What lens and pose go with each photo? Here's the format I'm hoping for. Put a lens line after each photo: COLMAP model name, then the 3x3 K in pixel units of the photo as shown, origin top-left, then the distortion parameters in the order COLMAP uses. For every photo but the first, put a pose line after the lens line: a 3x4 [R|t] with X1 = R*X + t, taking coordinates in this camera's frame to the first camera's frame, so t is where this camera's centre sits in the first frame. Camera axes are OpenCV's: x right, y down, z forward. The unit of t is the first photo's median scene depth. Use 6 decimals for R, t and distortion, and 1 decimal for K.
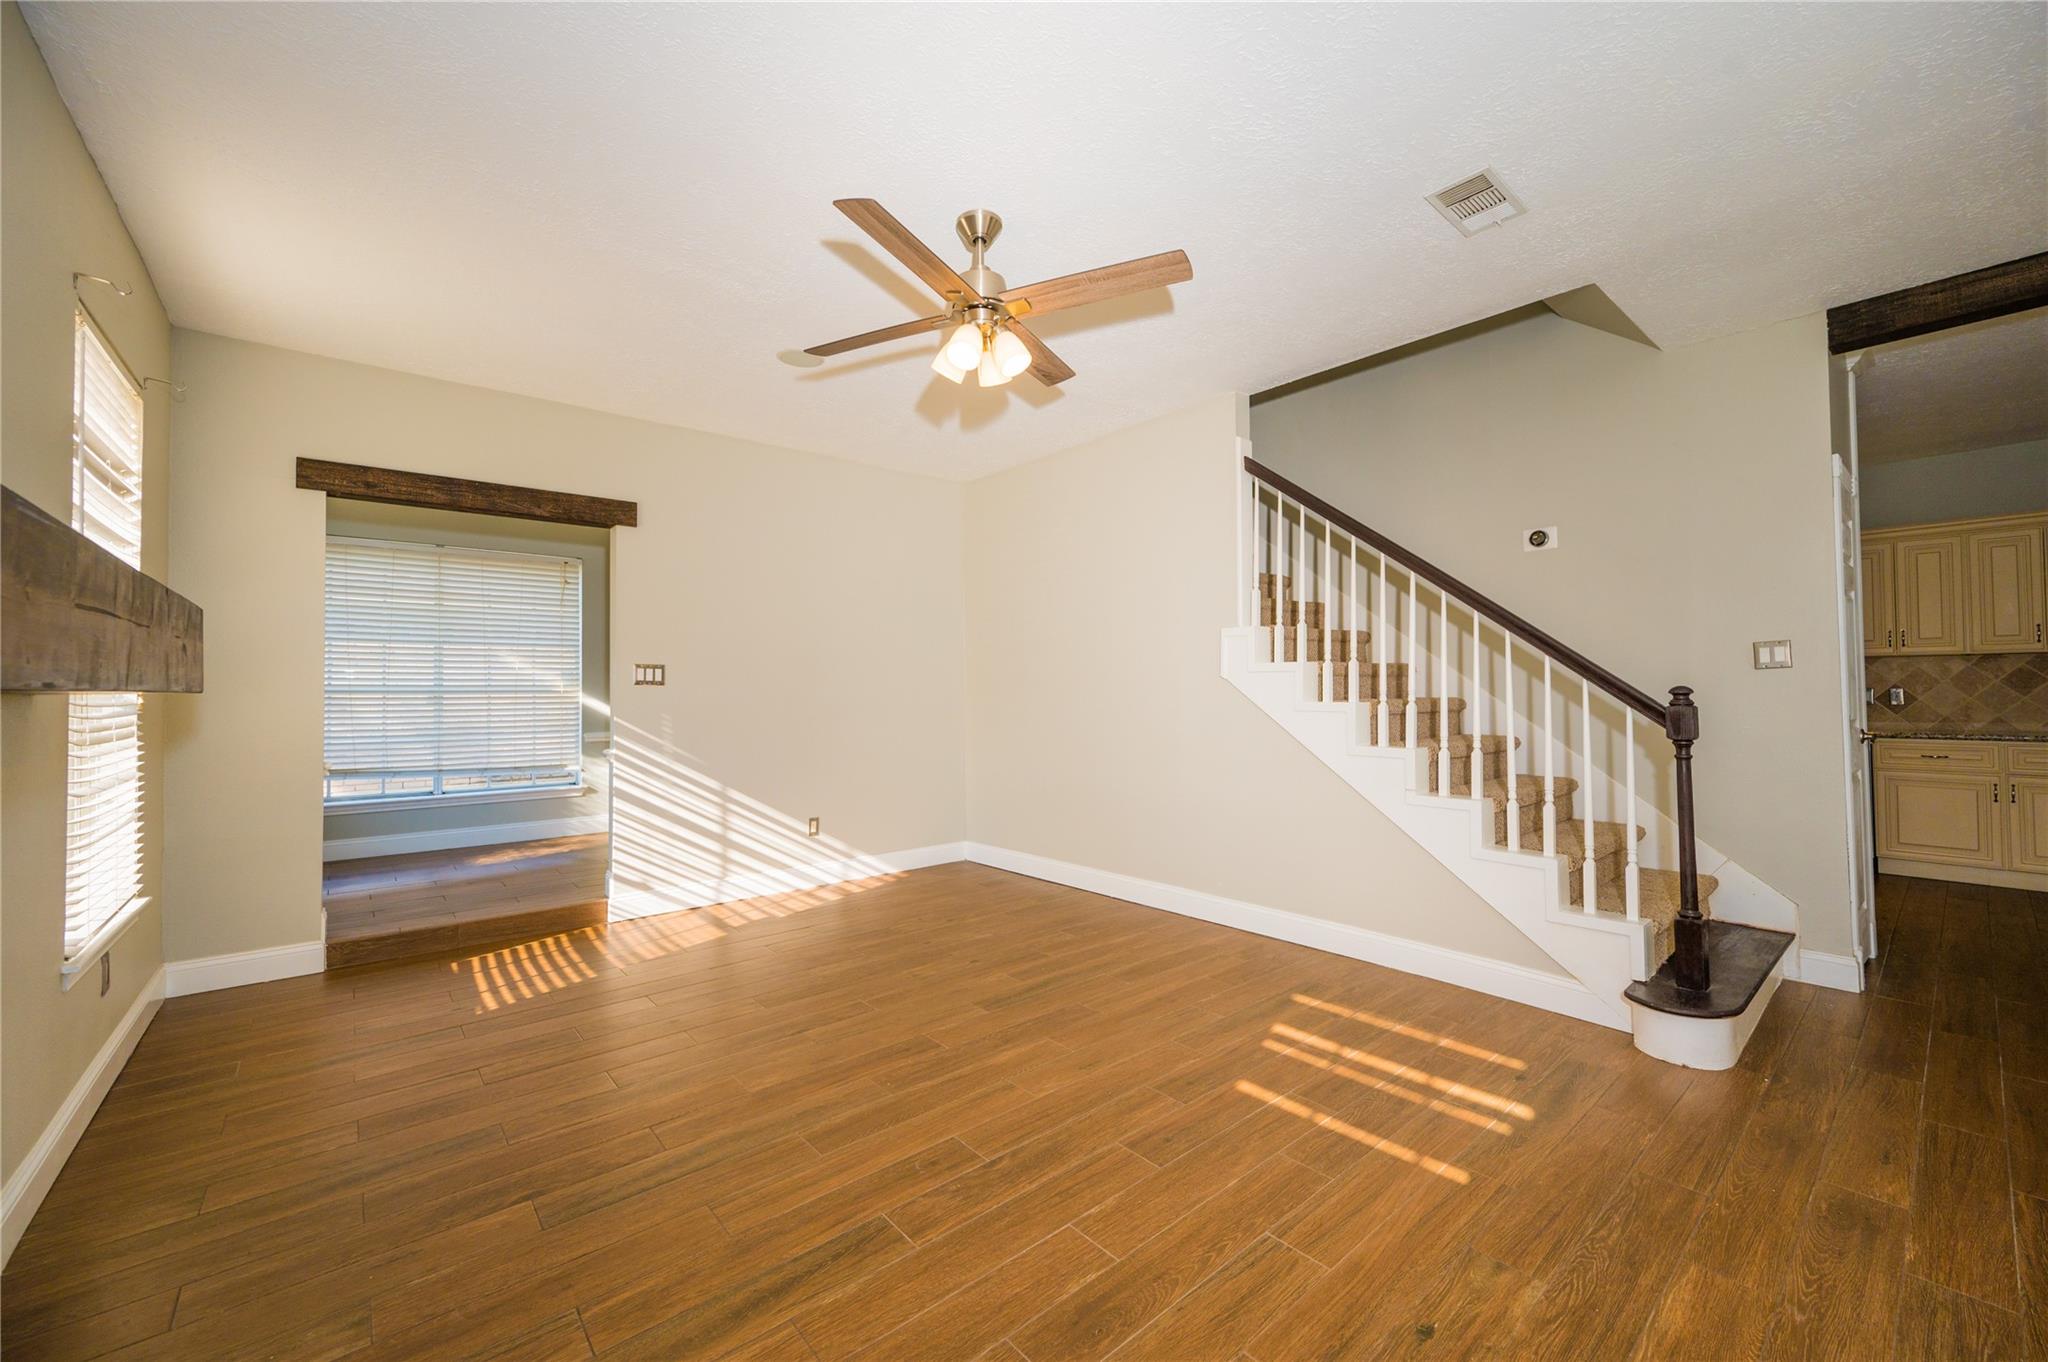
lens RADIAL K [[802.5, 0, 1024.0], [0, 802.5, 681.0], [0, 0, 1]] dist [0.000892, 0.000120]
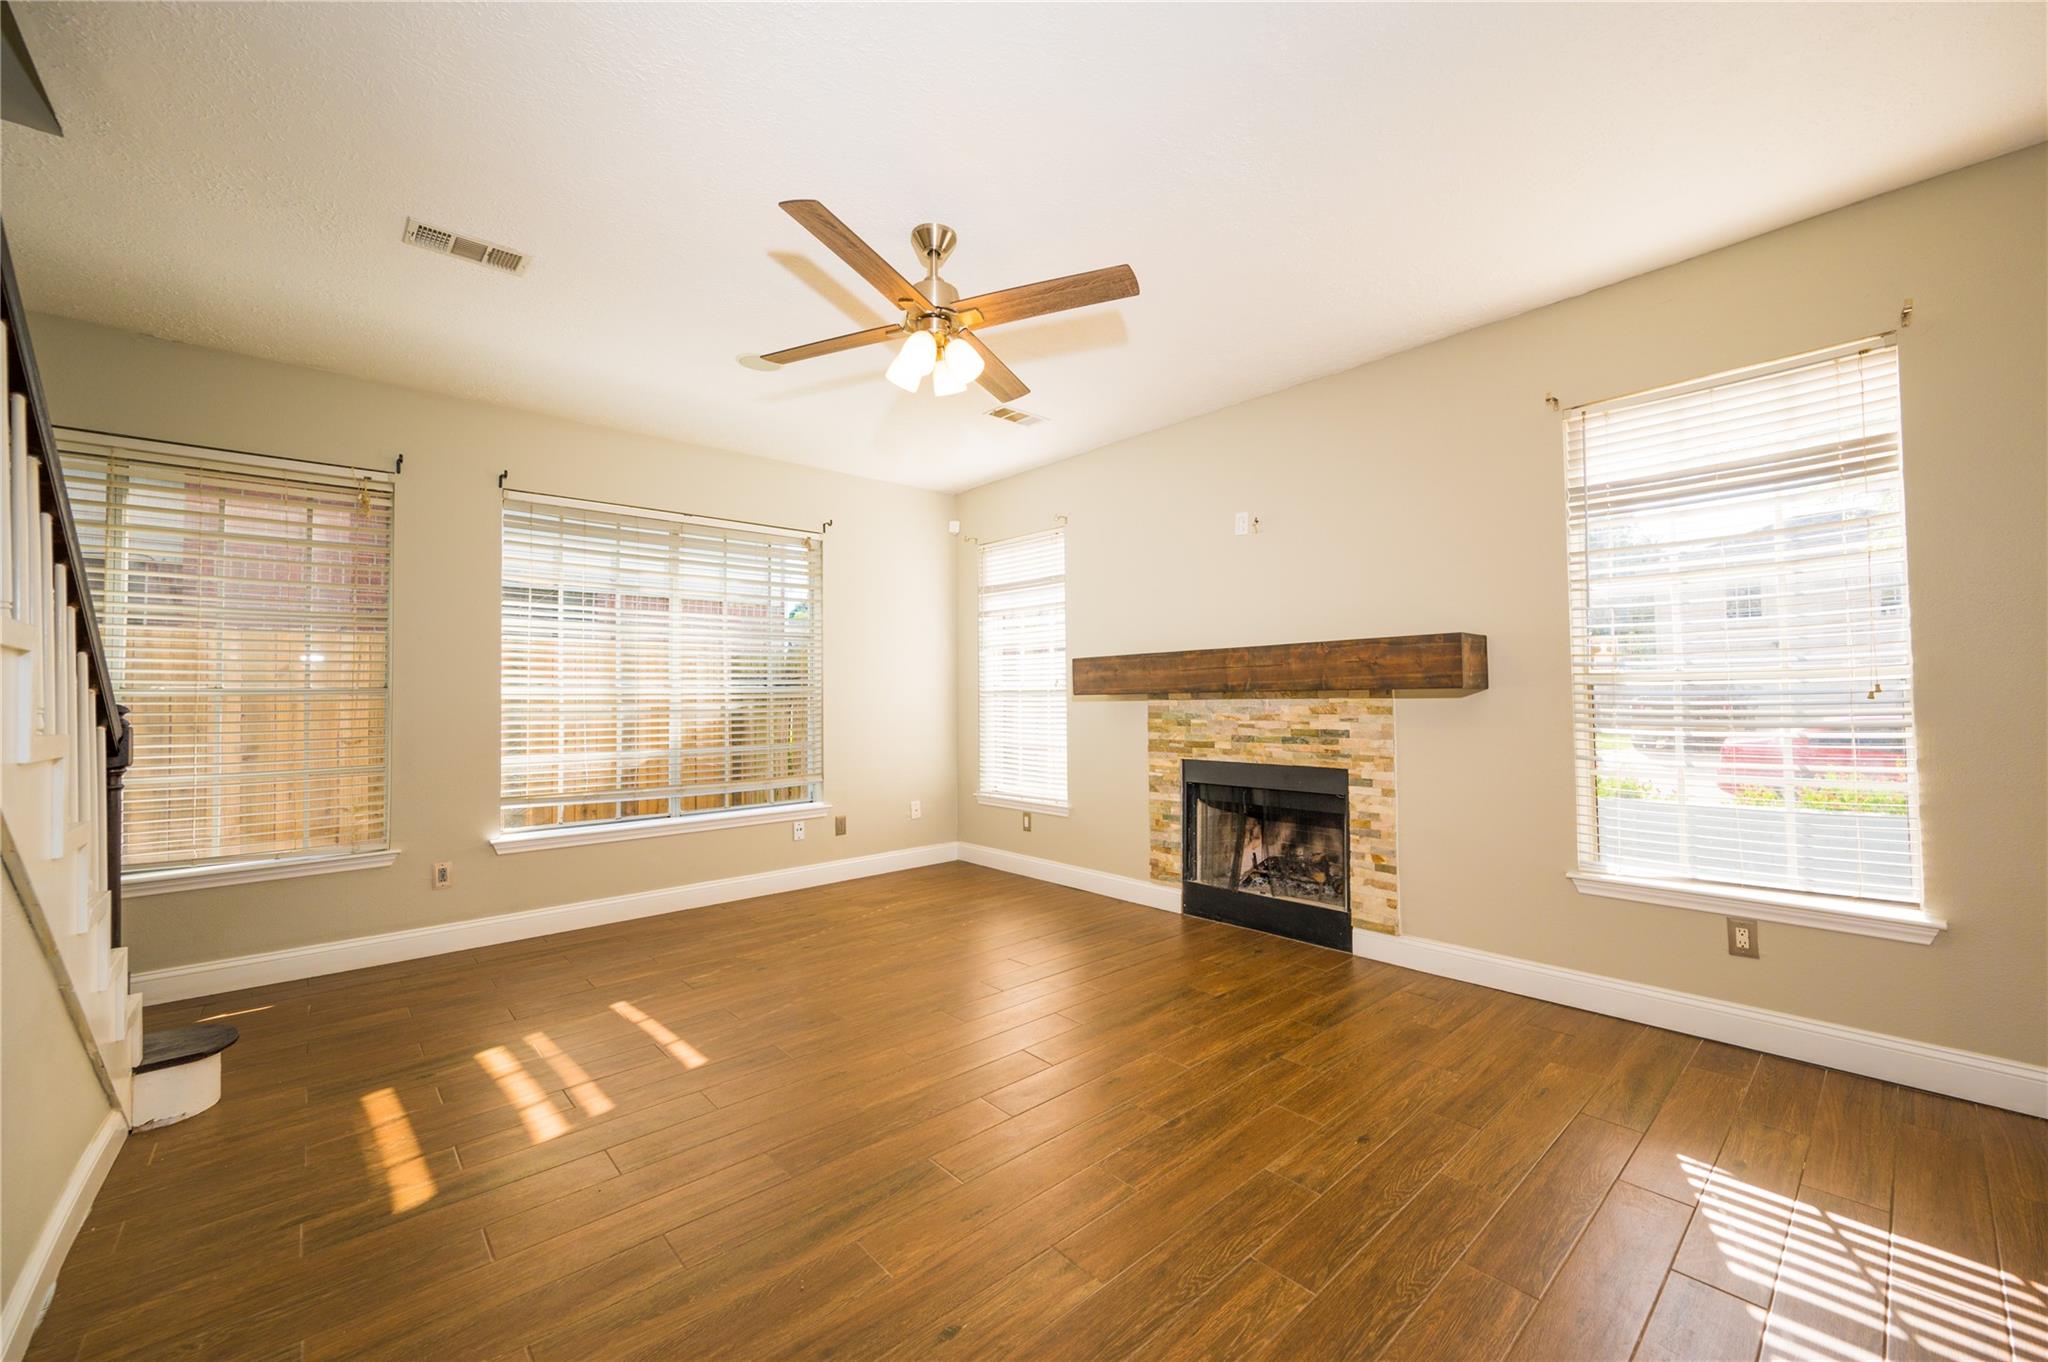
lens RADIAL K [[802.5, 0, 1024.0], [0, 802.5, 681.0], [0, 0, 1]] dist [0.000892, 0.000120]
pose [[-0.999428, 0.020319, -0.027051, -0.141405], [0.021014, 0.999450, -0.025660, 0.025212], [0.026515, -0.026214, -0.999305, 2.000131]]
